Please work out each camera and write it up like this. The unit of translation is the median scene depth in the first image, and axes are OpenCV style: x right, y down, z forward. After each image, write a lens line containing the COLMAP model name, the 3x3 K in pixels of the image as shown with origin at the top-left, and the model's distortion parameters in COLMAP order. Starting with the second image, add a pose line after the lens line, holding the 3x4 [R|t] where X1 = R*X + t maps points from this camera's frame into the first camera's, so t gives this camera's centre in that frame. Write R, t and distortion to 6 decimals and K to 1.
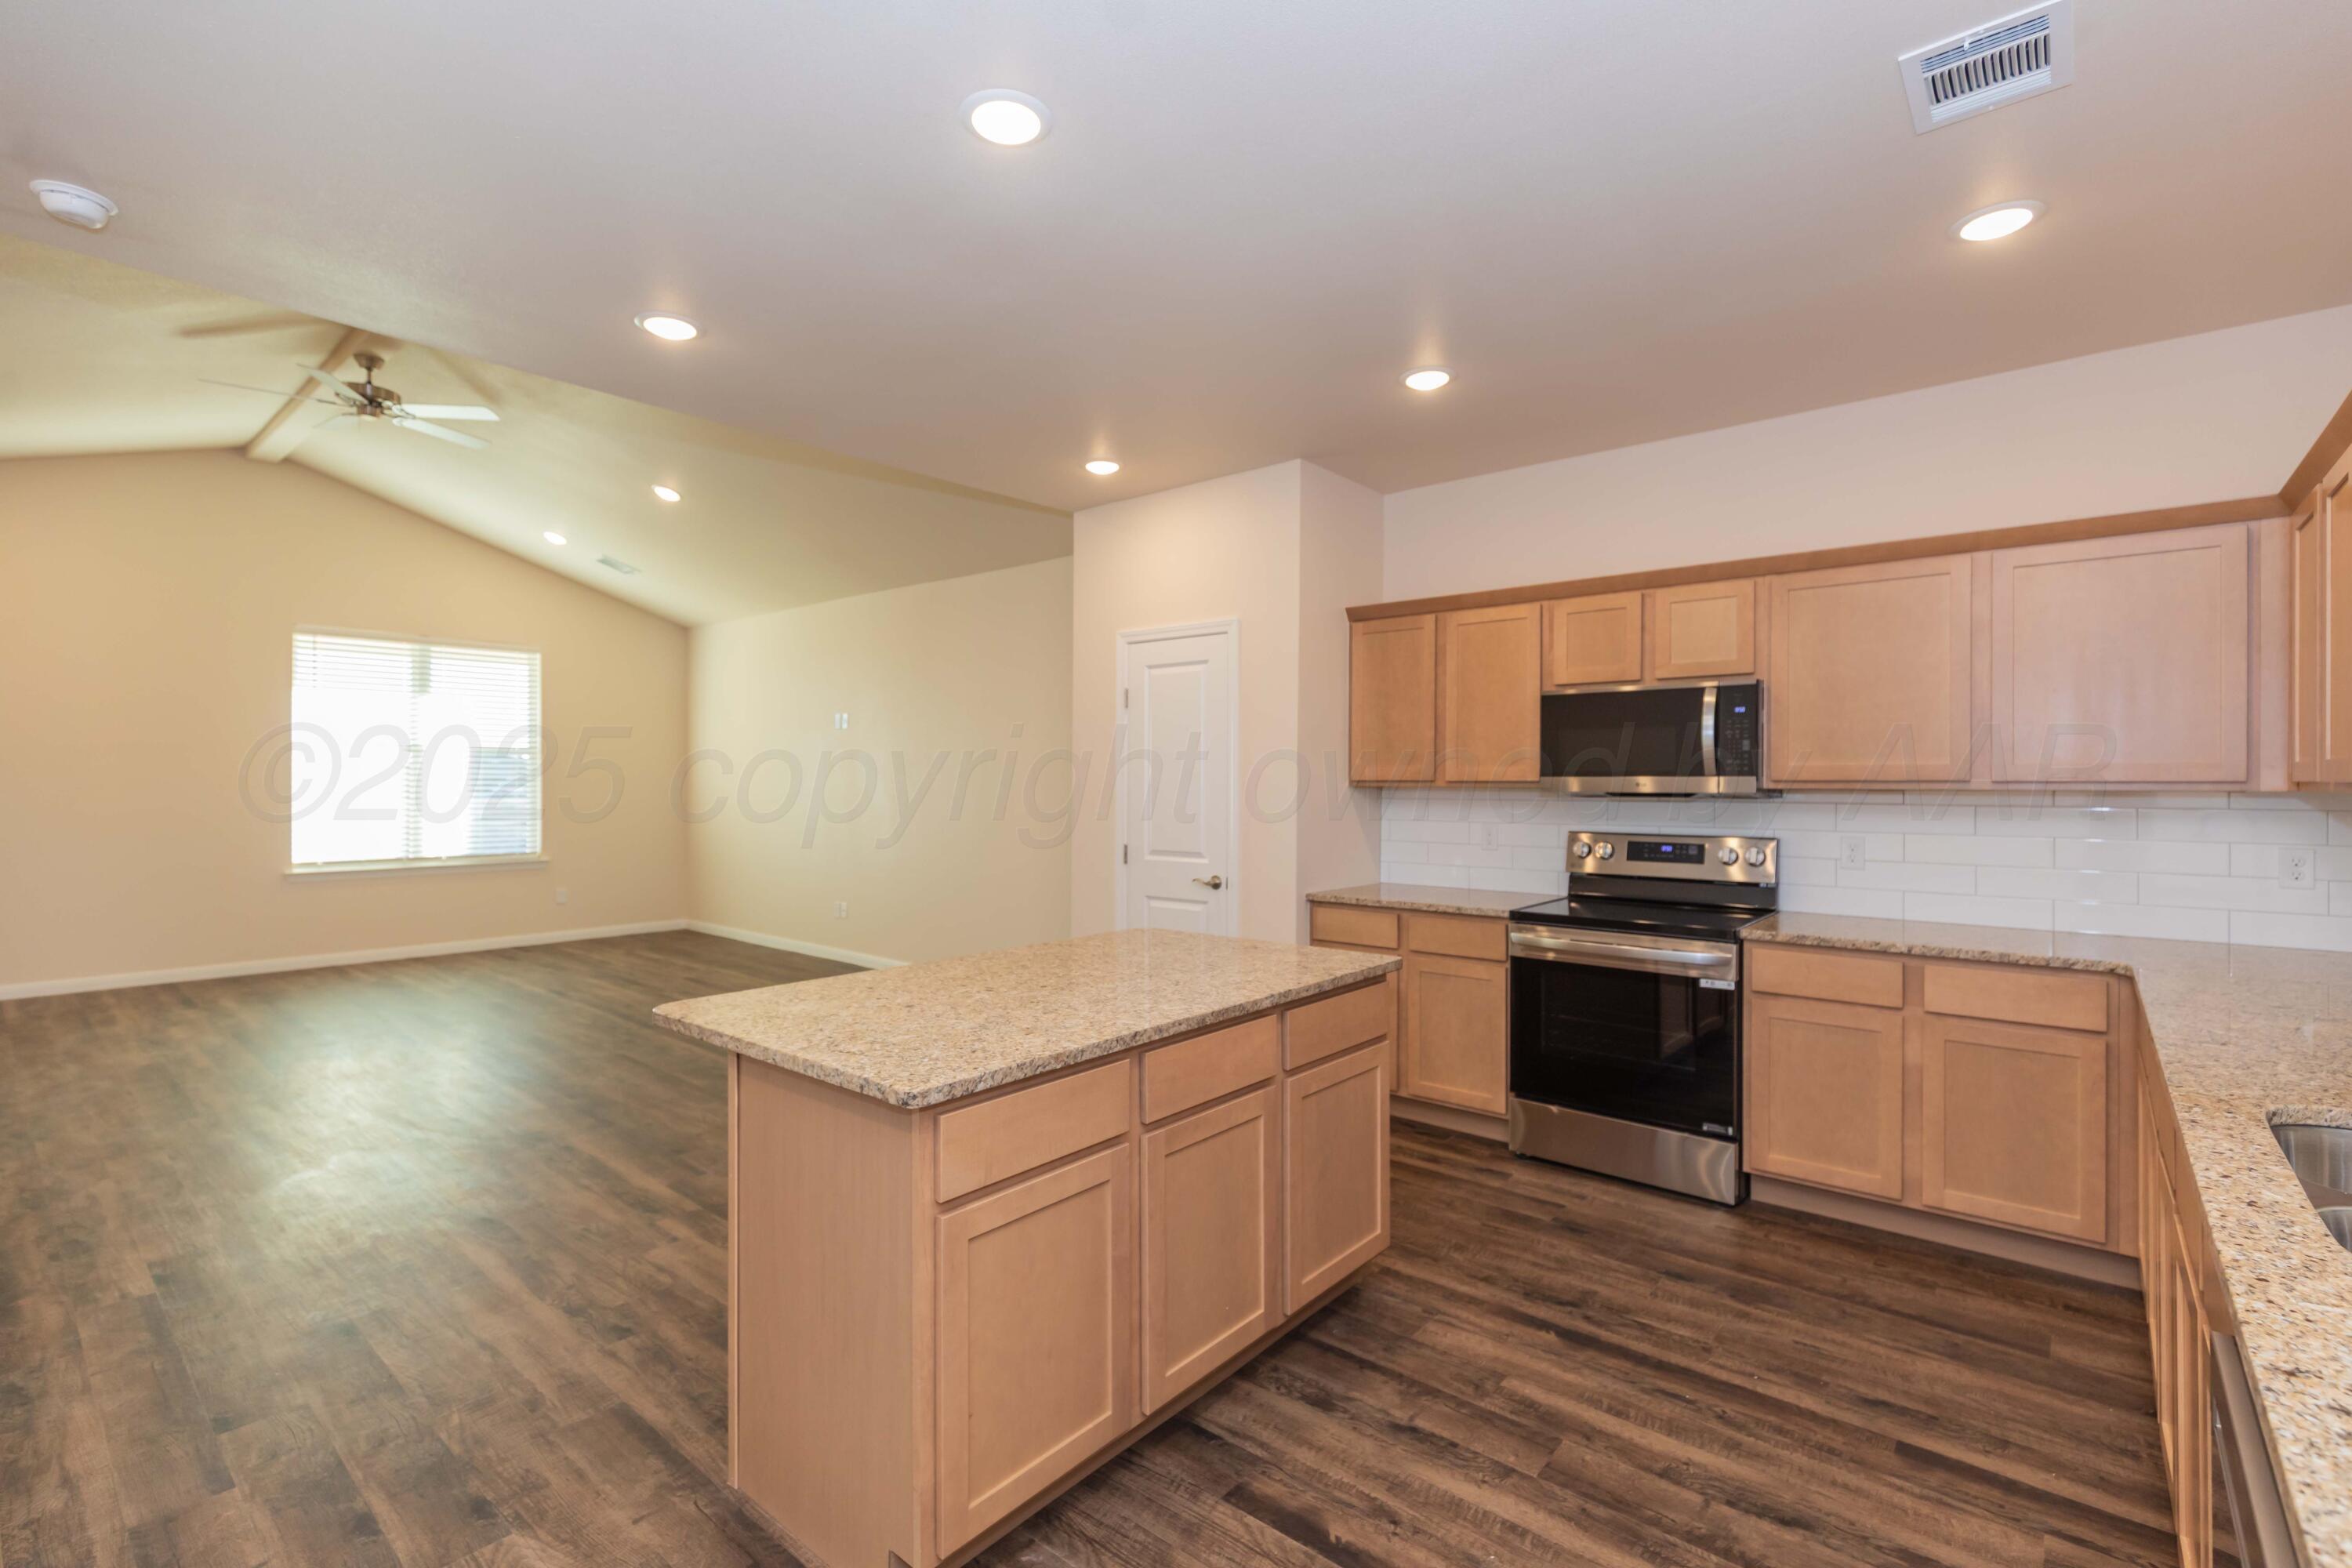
lens RADIAL K [[1039.2, 0, 1180.5], [0, 1039.2, 782.7], [0, 0, 1]] dist [0.004421, -0.000881]
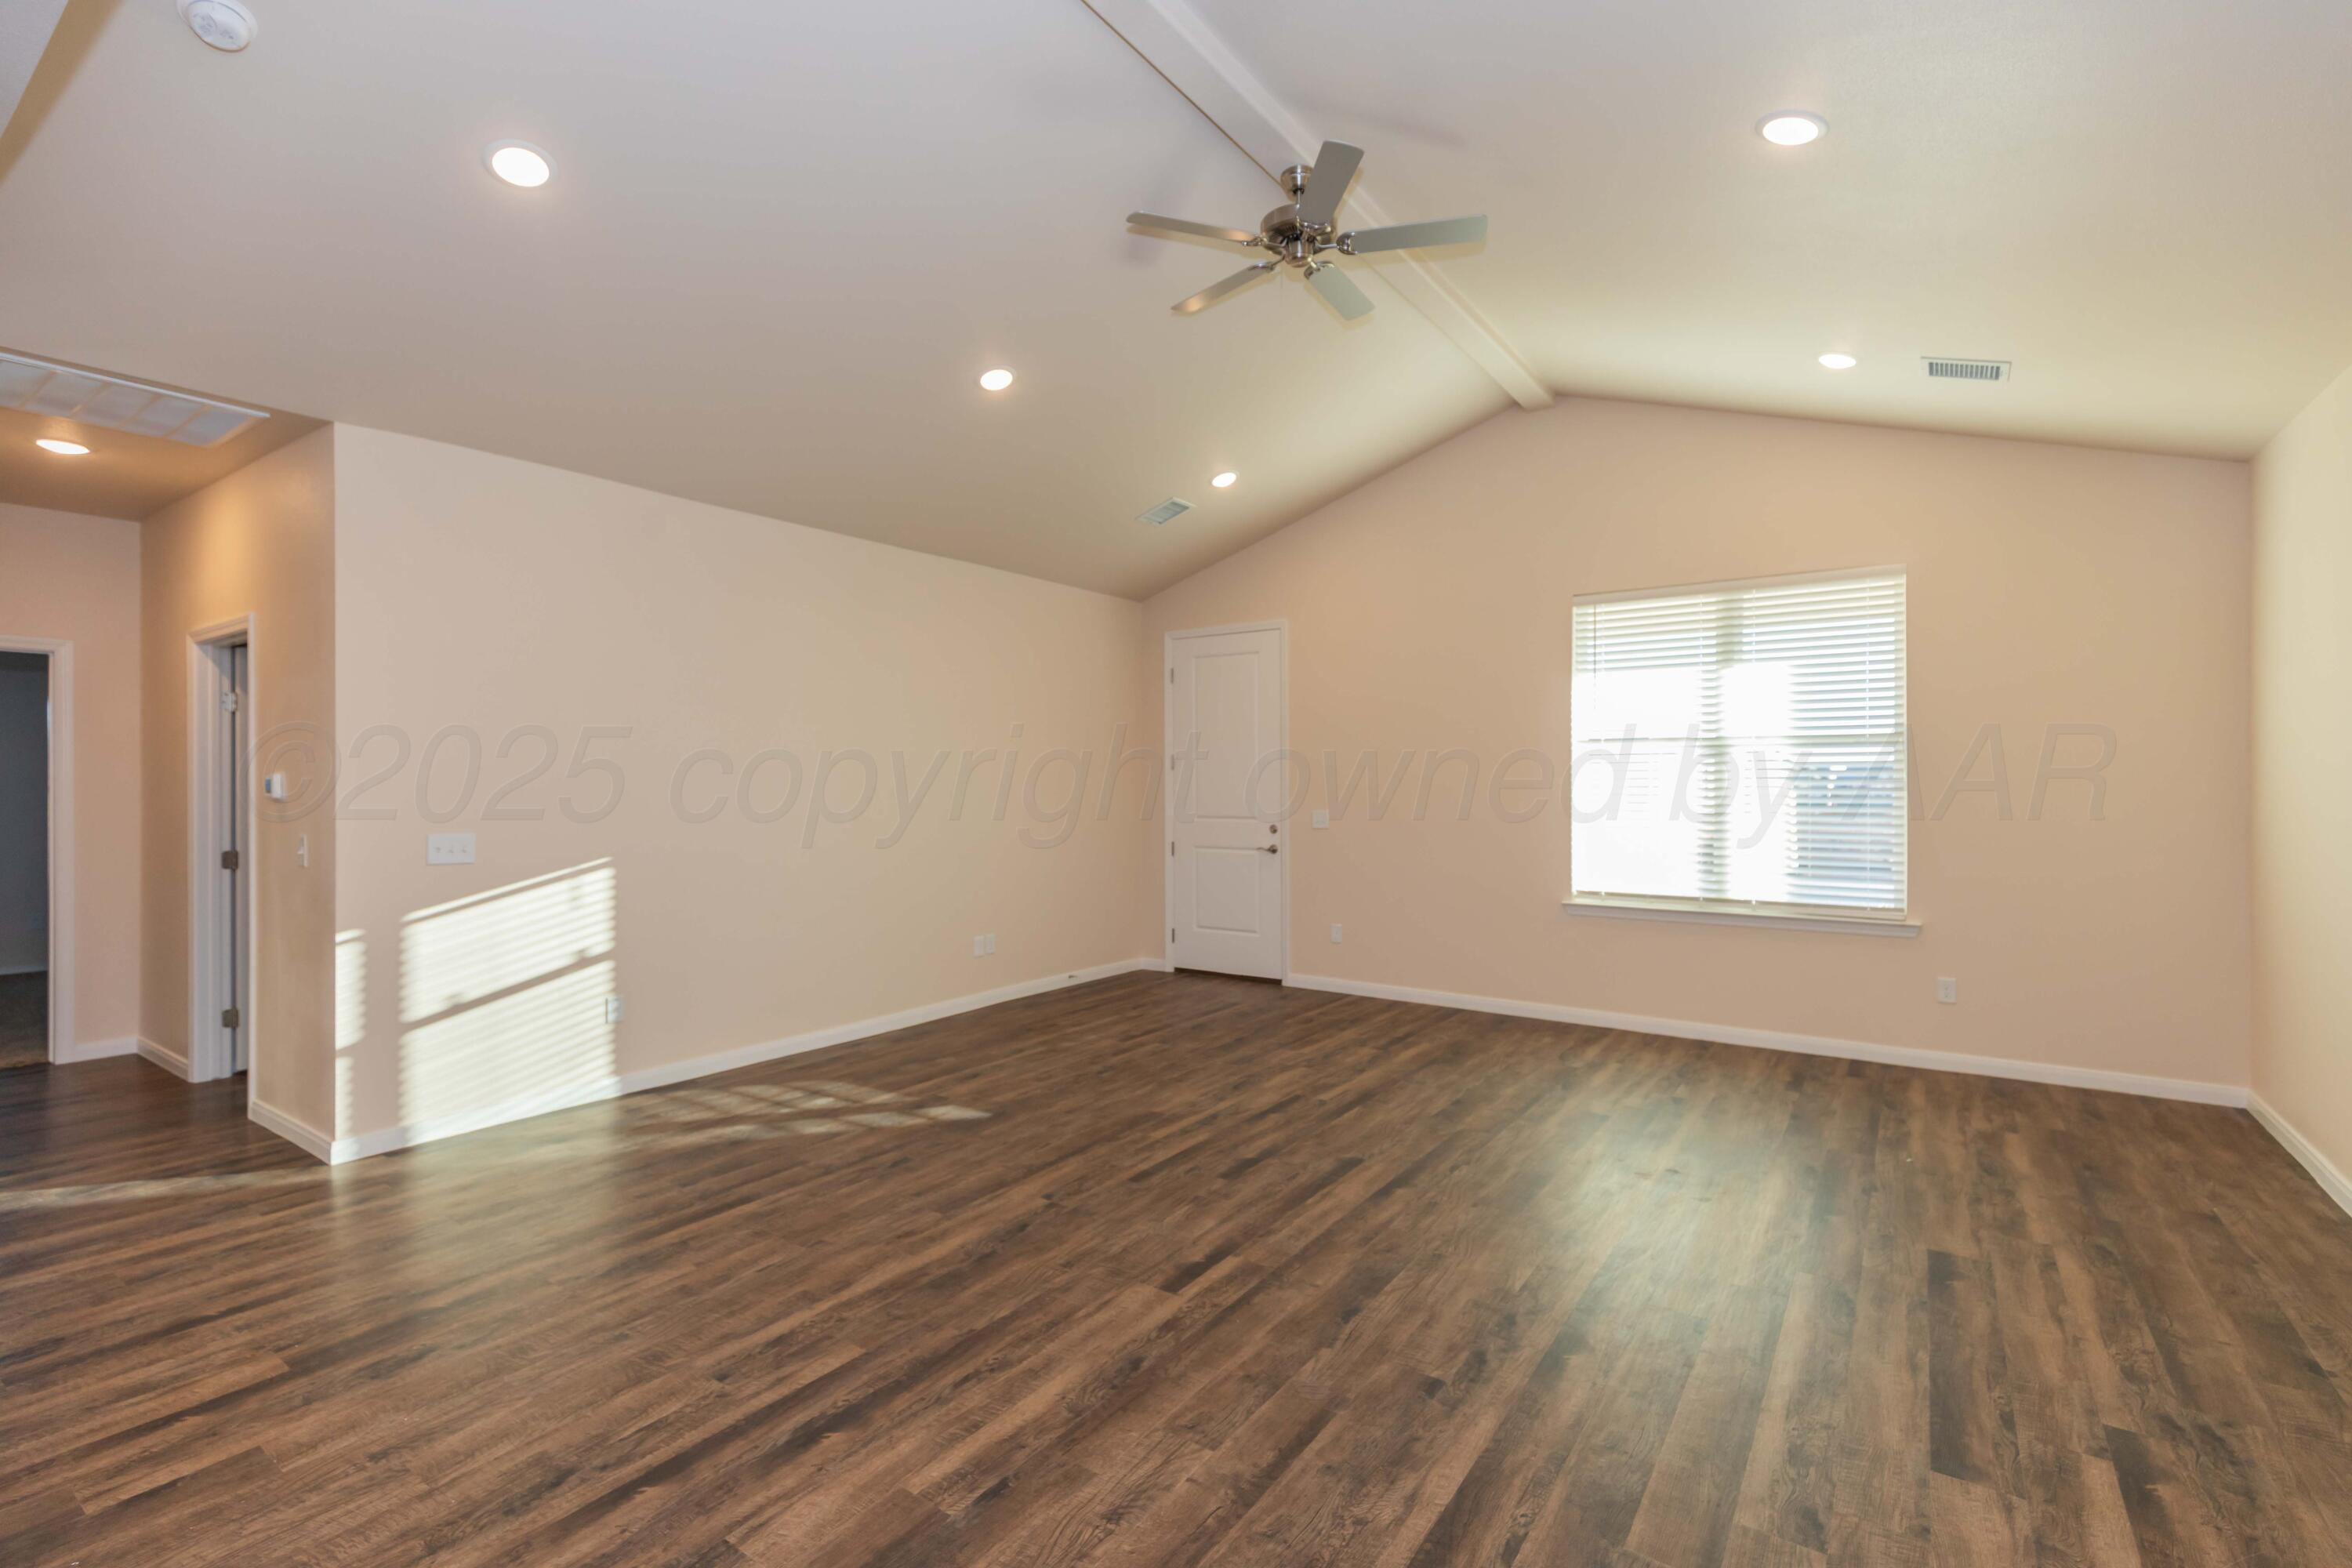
lens RADIAL K [[1039.2, 0, 1180.5], [0, 1039.2, 782.7], [0, 0, 1]] dist [0.004421, -0.000881]
pose [[0.110879, -0.004937, -0.993822, -0.191720], [-0.002798, 0.999982, -0.005280, -0.002635], [0.993830, 0.003367, 0.110863, 1.440287]]
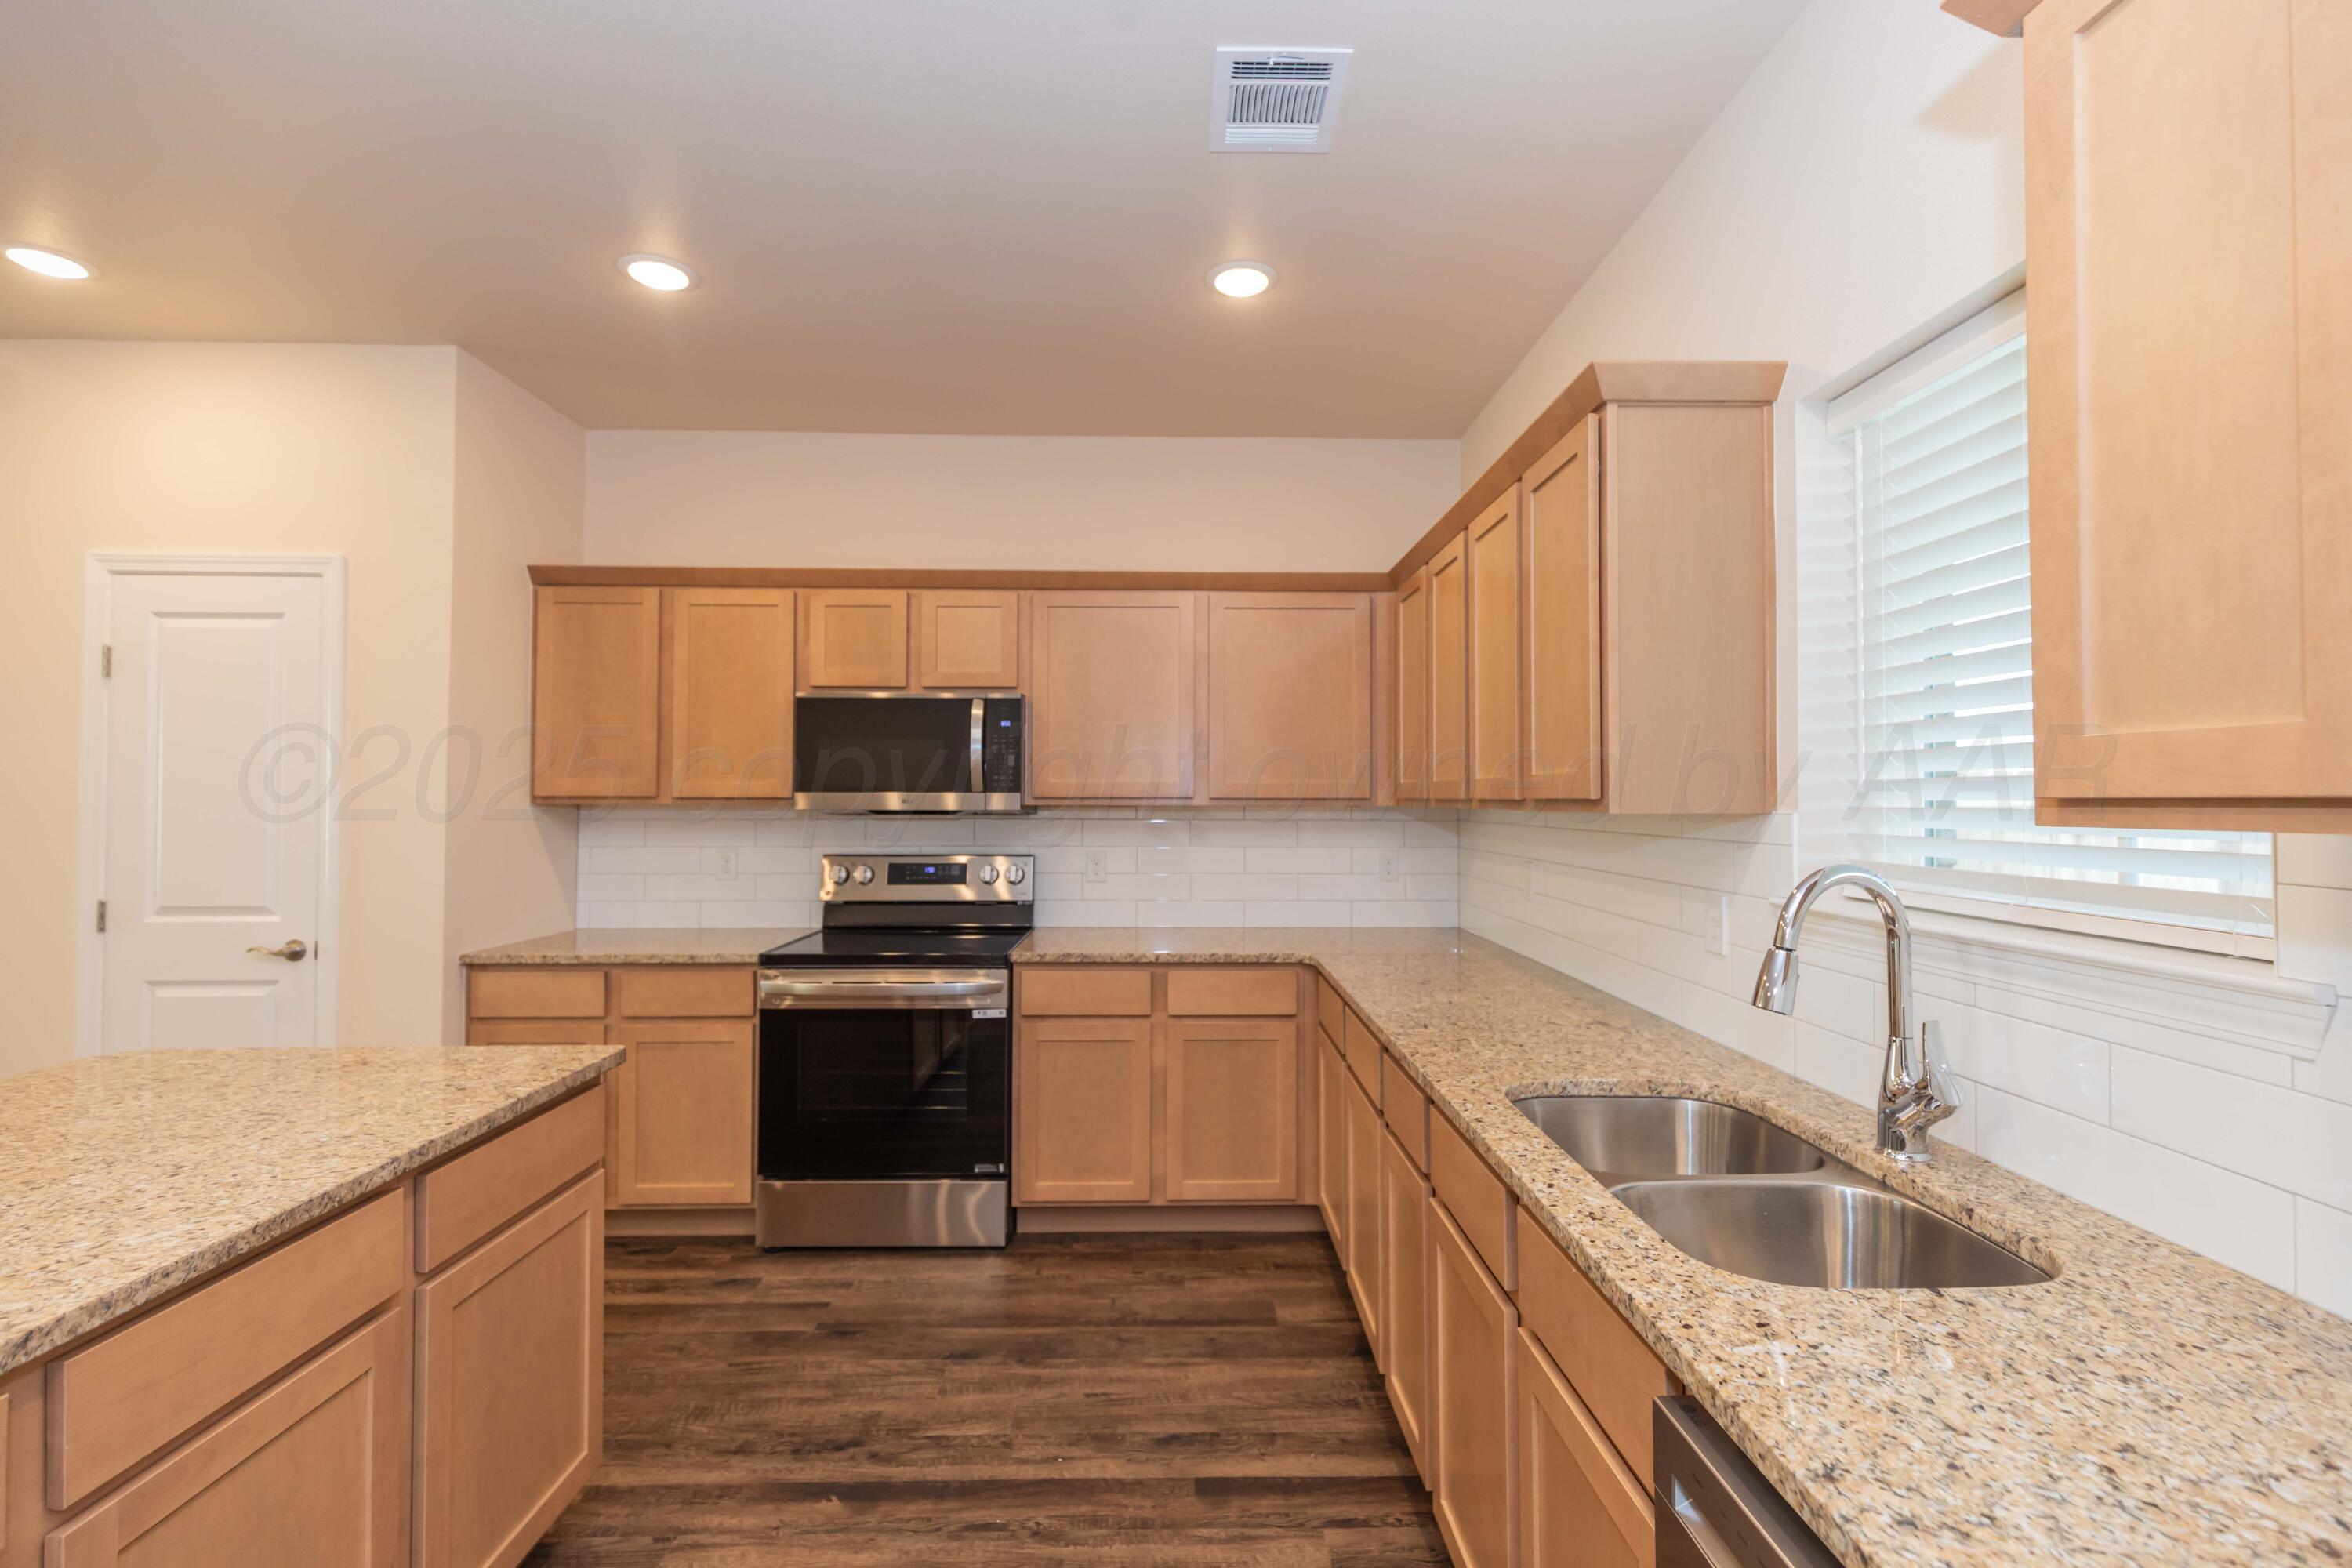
lens RADIAL K [[1039.2, 0, 1180.5], [0, 1039.2, 782.7], [0, 0, 1]] dist [0.004421, -0.000881]
pose [[0.746547, 0.009981, 0.665257, 0.018257], [0.000016, 0.999887, -0.015019, -0.001097], [-0.665332, 0.011223, 0.746463, 0.184904]]
